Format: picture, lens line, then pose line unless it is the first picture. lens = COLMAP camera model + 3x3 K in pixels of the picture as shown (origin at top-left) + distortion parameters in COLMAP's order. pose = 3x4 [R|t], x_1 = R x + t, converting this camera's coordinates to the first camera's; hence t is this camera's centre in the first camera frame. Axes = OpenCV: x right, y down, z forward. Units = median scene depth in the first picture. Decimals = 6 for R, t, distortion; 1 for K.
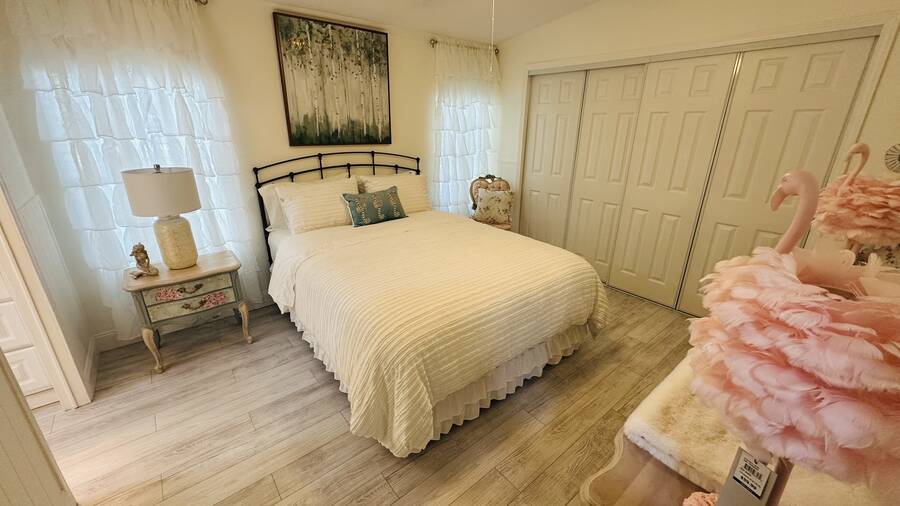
lens RADIAL K [[359.0, 0, 449.5], [0, 359.0, 253.2], [0, 0, 1]] dist [-0.003296, 0.000759]
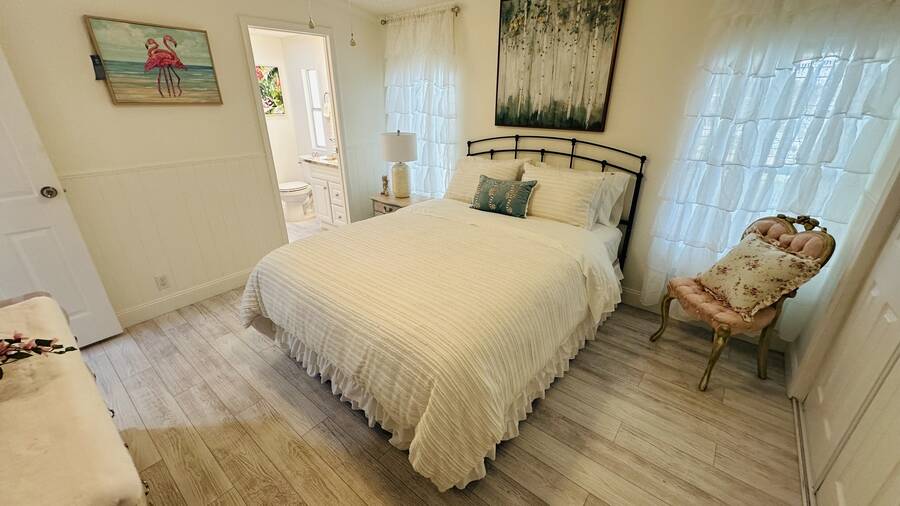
lens RADIAL K [[359.0, 0, 449.5], [0, 359.0, 253.2], [0, 0, 1]] dist [-0.003296, 0.000759]
pose [[0.196387, 0.375139, -0.905926, 0.642222], [-0.334949, 0.894007, 0.297593, -0.220662], [0.921543, 0.244996, 0.301224, 0.613255]]
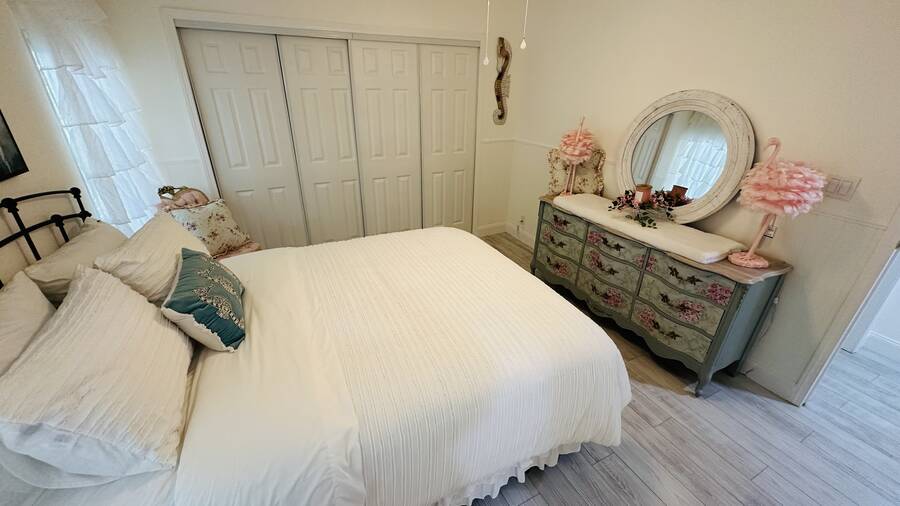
lens RADIAL K [[359.0, 0, 449.5], [0, 359.0, 253.2], [0, 0, 1]] dist [-0.003296, 0.000759]
pose [[0.218304, -0.418019, 0.881818, -0.524838], [0.319168, 0.884502, 0.340277, -0.236801], [-0.922212, 0.207164, 0.326509, 0.506052]]
